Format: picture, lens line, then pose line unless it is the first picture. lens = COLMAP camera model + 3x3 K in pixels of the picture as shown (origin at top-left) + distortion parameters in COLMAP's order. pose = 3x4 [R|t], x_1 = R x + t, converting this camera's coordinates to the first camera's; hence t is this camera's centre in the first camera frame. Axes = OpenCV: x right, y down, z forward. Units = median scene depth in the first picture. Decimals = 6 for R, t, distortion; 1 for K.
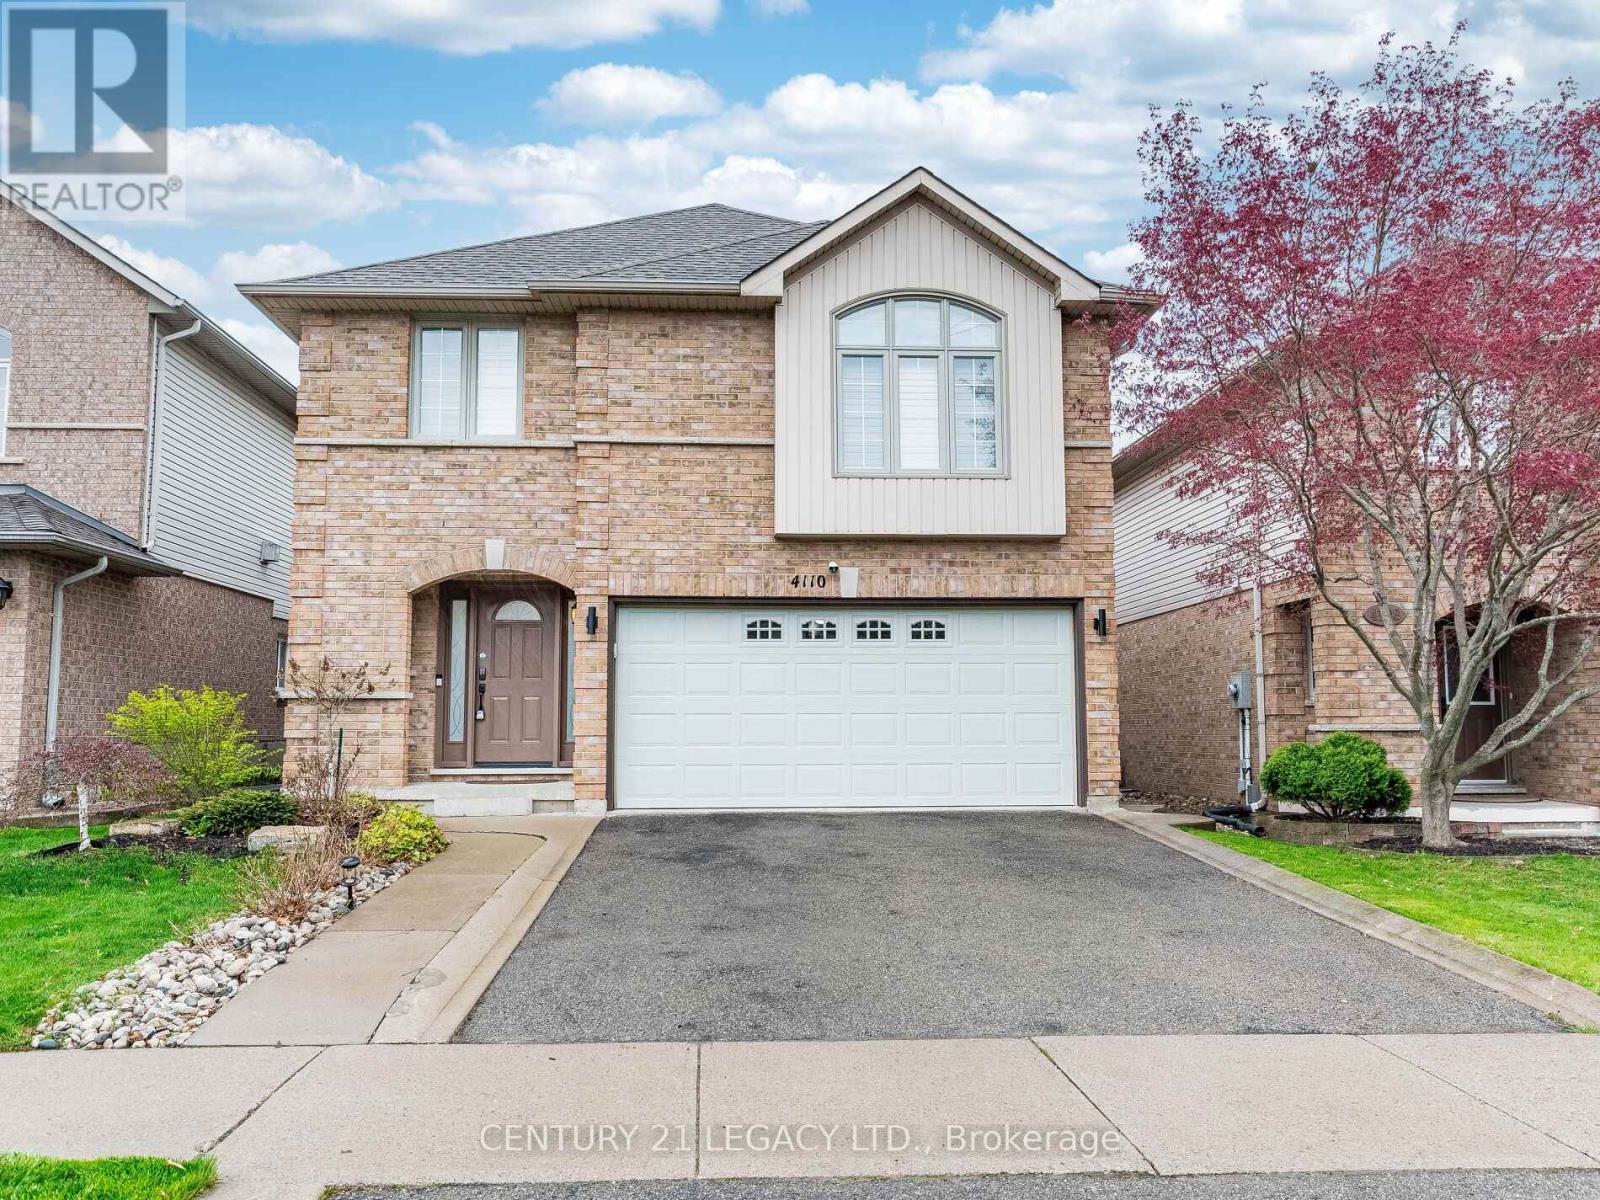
lens RADIAL K [[1188.9, 0, 800.0], [0, 1188.9, 600.0], [0, 0, 1]] dist [0.005695, 0.004066]
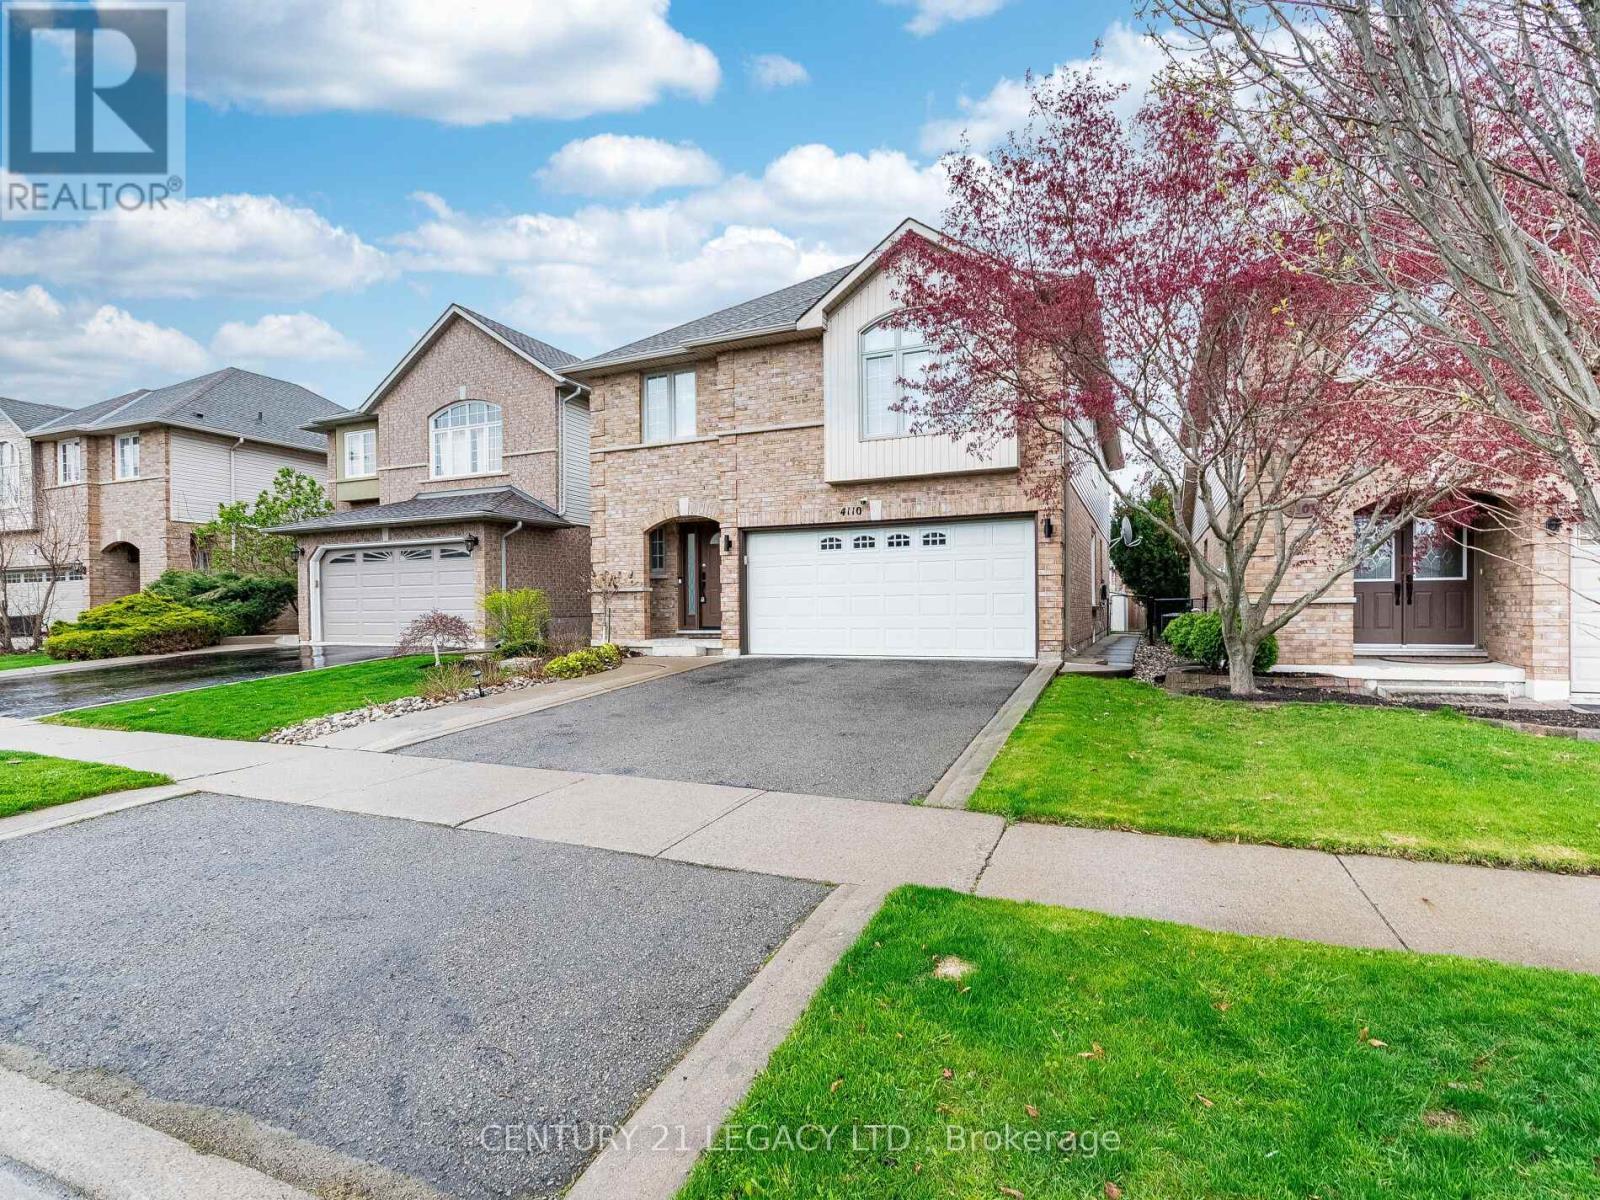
lens RADIAL K [[799.6, 0, 800.0], [0, 799.6, 600.0], [0, 0, 1]] dist [0.001312, 0.002063]
pose [[0.891320, -0.011881, -0.453219, 0.415788], [0.055699, 0.994954, 0.083457, 0.008664], [0.449941, -0.099631, 0.887484, 0.033992]]
